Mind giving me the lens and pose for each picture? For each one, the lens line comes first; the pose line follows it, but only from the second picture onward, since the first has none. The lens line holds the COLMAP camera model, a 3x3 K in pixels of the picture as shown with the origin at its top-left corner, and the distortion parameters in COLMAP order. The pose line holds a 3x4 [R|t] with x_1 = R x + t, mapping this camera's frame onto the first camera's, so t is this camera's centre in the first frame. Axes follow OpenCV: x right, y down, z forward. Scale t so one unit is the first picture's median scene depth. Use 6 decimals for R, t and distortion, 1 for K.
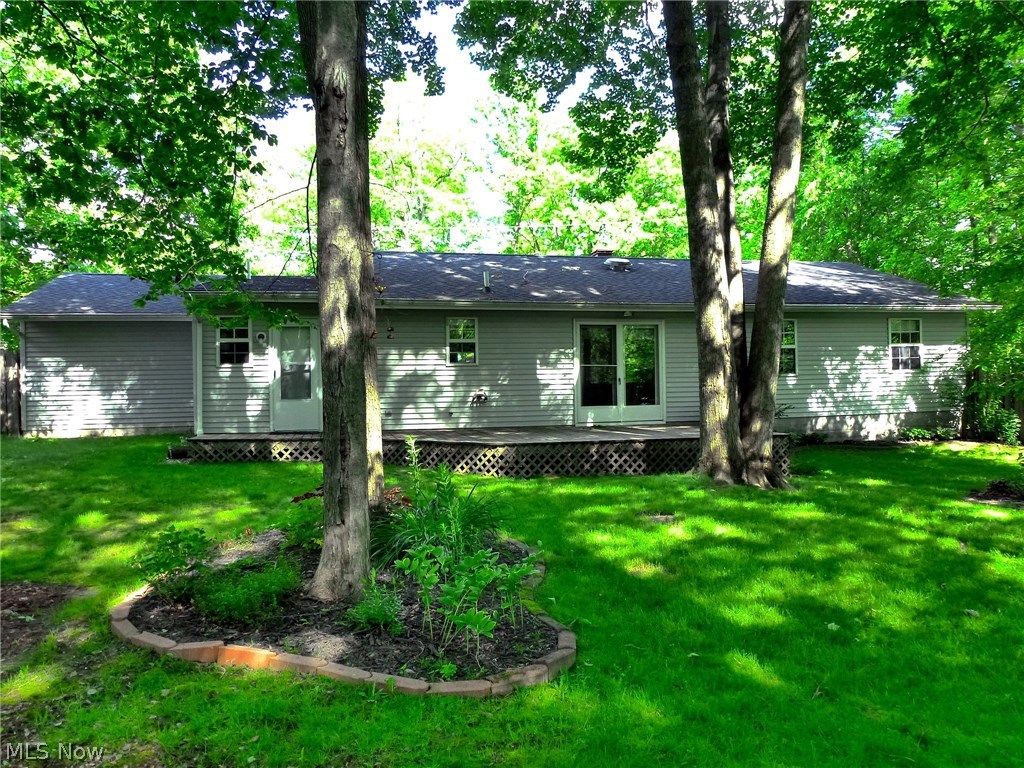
lens RADIAL K [[778.1, 0, 520.6], [0, 778.1, 380.8], [0, 0, 1]] dist [-0.037361, 0.013856]
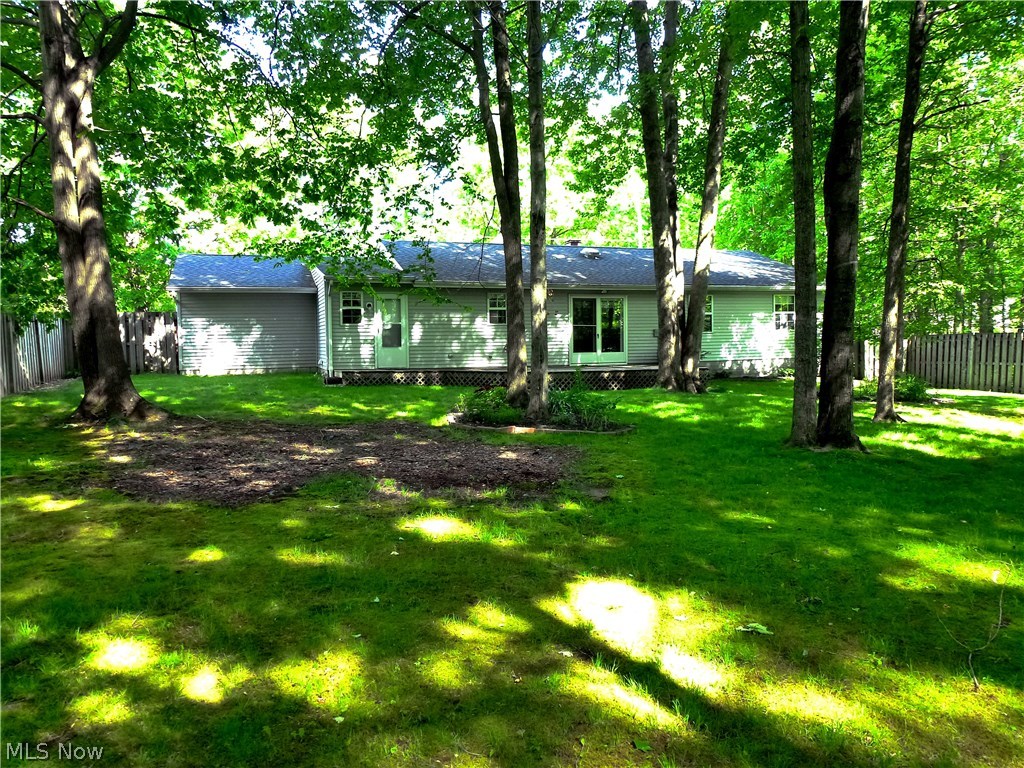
lens RADIAL K [[778.1, 0, 508.6], [0, 778.1, 384.2], [0, 0, 1]] dist [-0.037361, 0.013856]
pose [[0.996180, -0.001970, 0.087302, -0.178642], [-0.003229, 0.998231, 0.059371, 0.004722], [-0.087265, -0.059426, 0.994411, -0.493074]]
